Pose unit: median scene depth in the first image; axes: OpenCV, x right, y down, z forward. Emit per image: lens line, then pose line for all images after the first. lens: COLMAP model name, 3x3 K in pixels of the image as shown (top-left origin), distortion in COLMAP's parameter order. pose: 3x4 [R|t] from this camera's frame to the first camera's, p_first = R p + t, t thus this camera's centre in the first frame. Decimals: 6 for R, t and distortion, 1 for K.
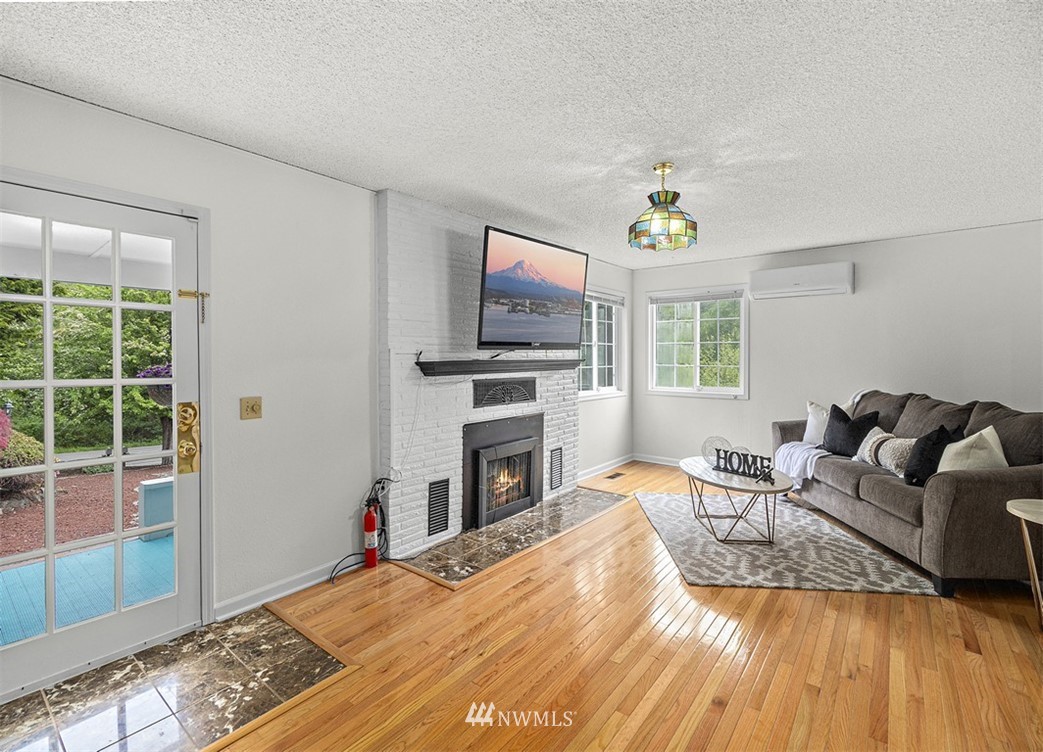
lens RADIAL K [[483.9, 0, 516.4], [0, 483.9, 355.7], [0, 0, 1]] dist [0.000977, -0.000018]
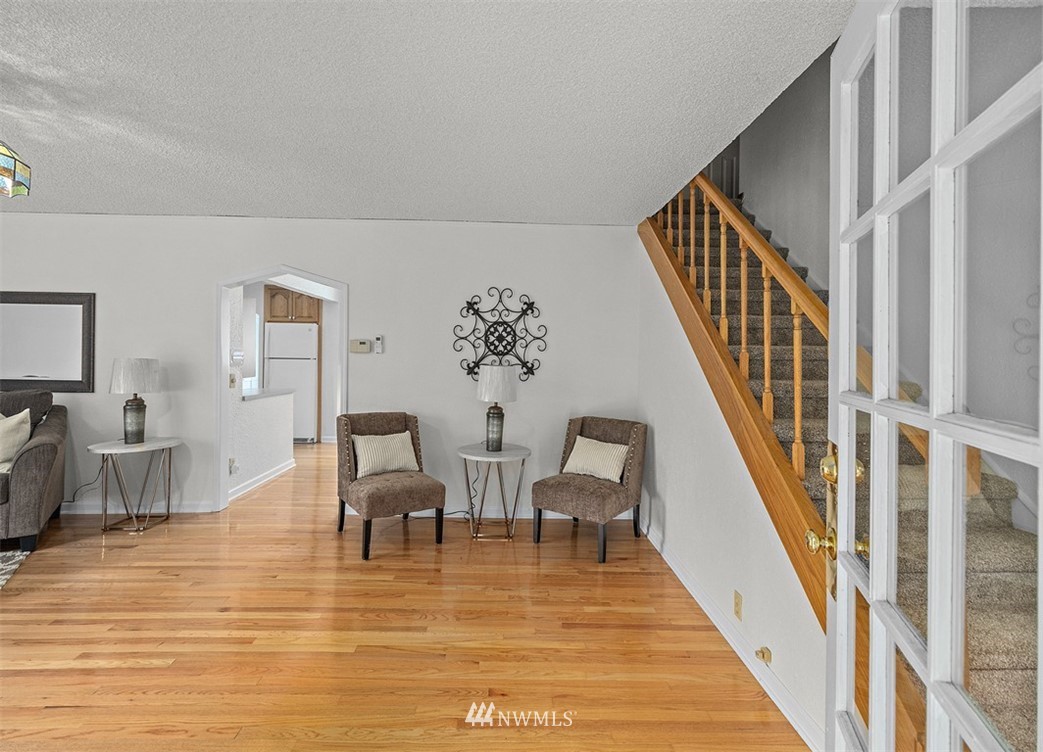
lens RADIAL K [[483.9, 0, 516.4], [0, 483.9, 355.7], [0, 0, 1]] dist [0.000977, -0.000018]
pose [[-0.638366, -0.010697, 0.769659, -0.928980], [-0.011691, 0.999923, 0.004201, 0.006529], [-0.769644, -0.006316, -0.638442, 1.041530]]
